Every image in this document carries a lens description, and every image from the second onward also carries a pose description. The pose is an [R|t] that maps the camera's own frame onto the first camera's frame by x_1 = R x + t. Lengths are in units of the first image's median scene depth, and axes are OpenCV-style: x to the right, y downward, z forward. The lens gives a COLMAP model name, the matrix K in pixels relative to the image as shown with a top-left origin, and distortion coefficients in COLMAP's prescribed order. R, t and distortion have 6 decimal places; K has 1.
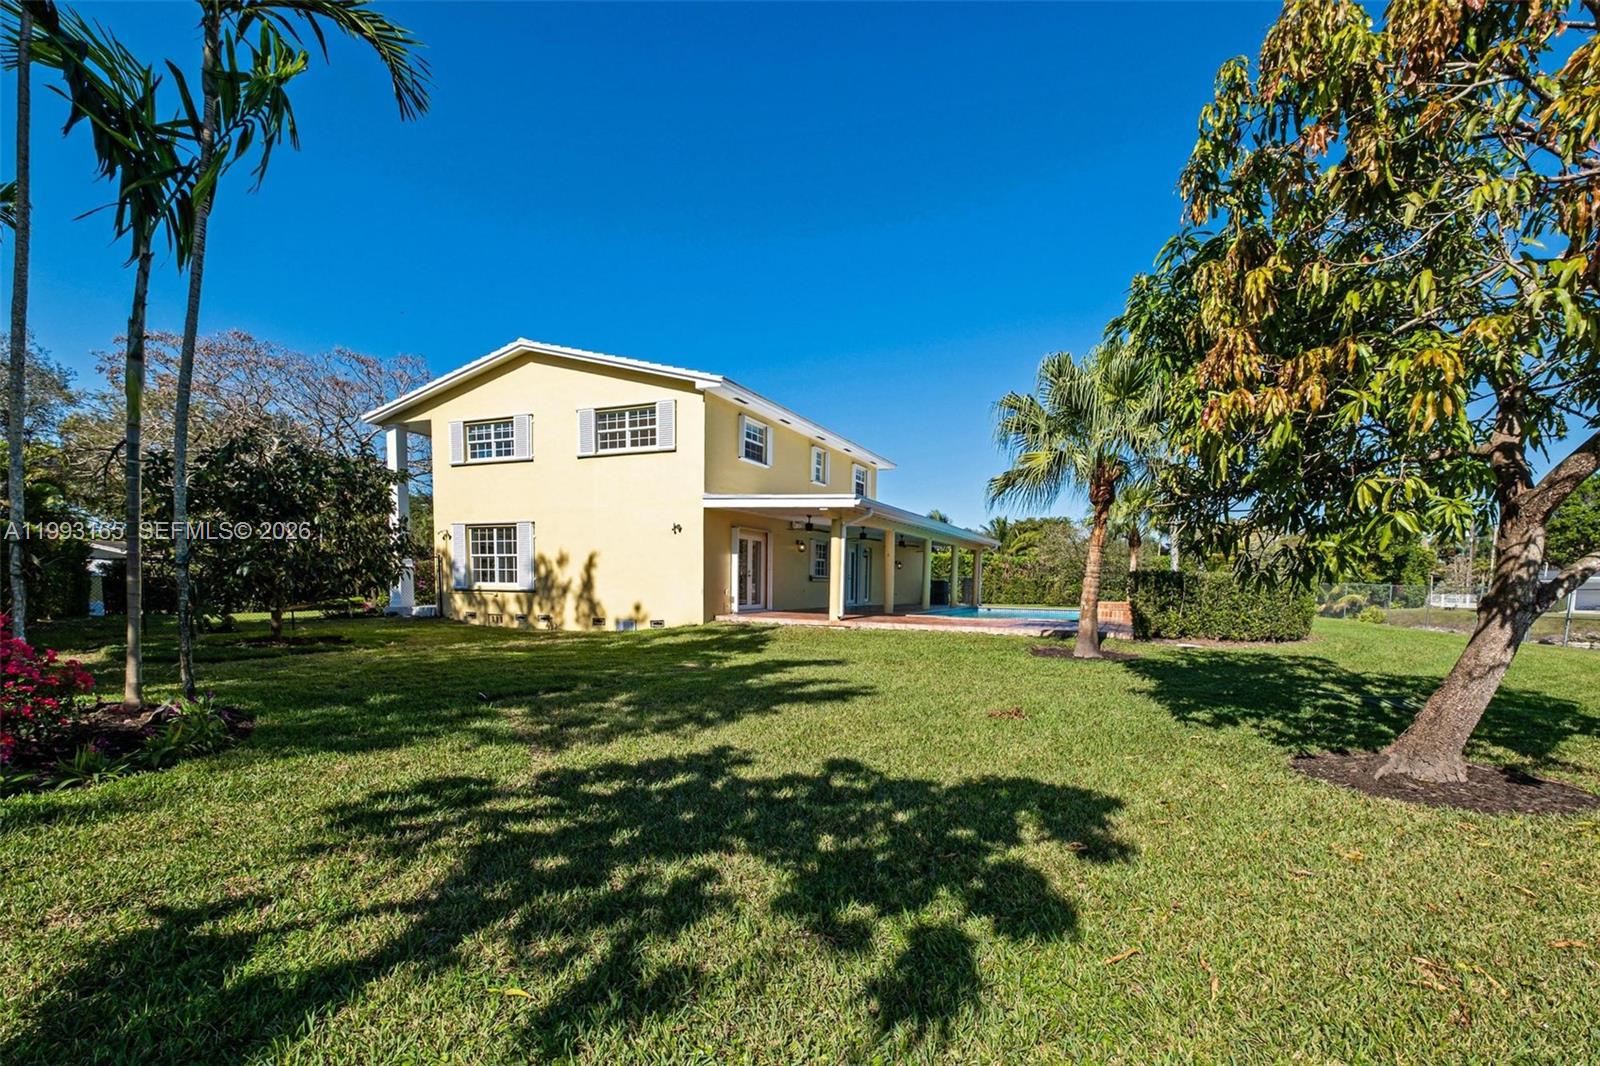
lens RADIAL K [[710.1, 0, 807.0], [0, 710.1, 525.2], [0, 0, 1]] dist [0.013898, -0.008489]
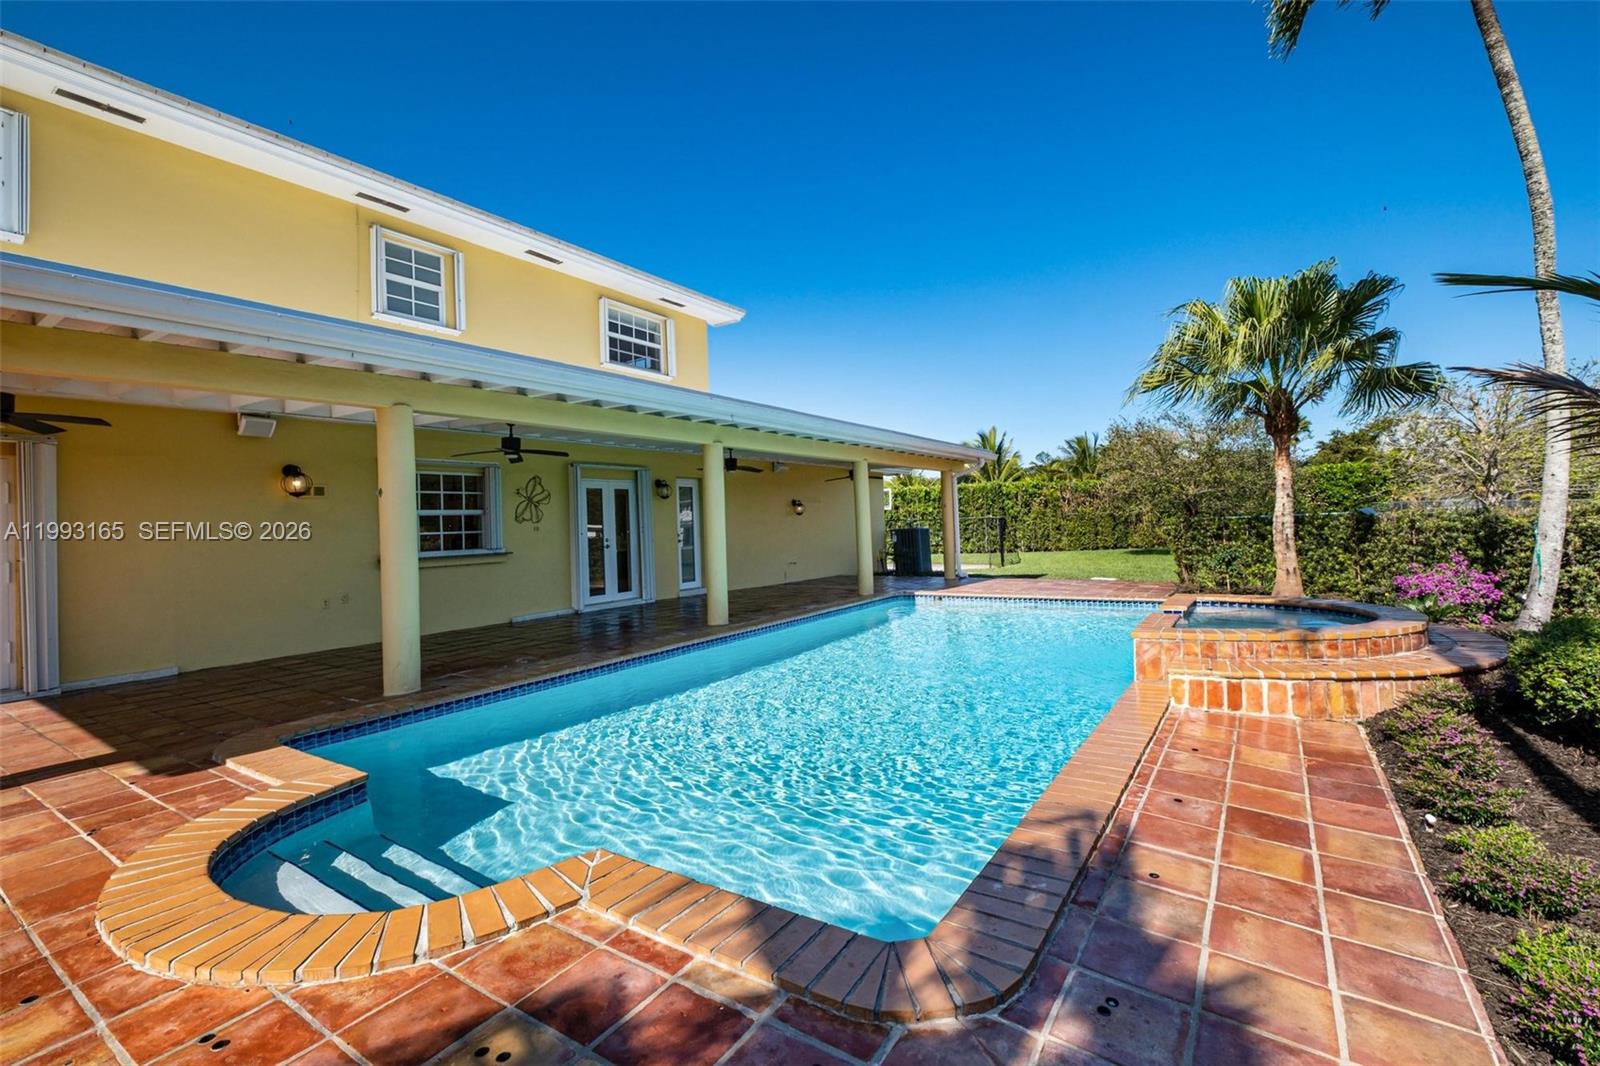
lens RADIAL K [[710.1, 0, 807.0], [0, 710.1, 525.2], [0, 0, 1]] dist [0.013898, -0.008489]
pose [[0.987759, -0.076864, -0.135734, 0.164502], [0.085635, 0.994518, 0.060003, 0.027346], [0.130378, -0.070892, 0.988927, 0.377845]]
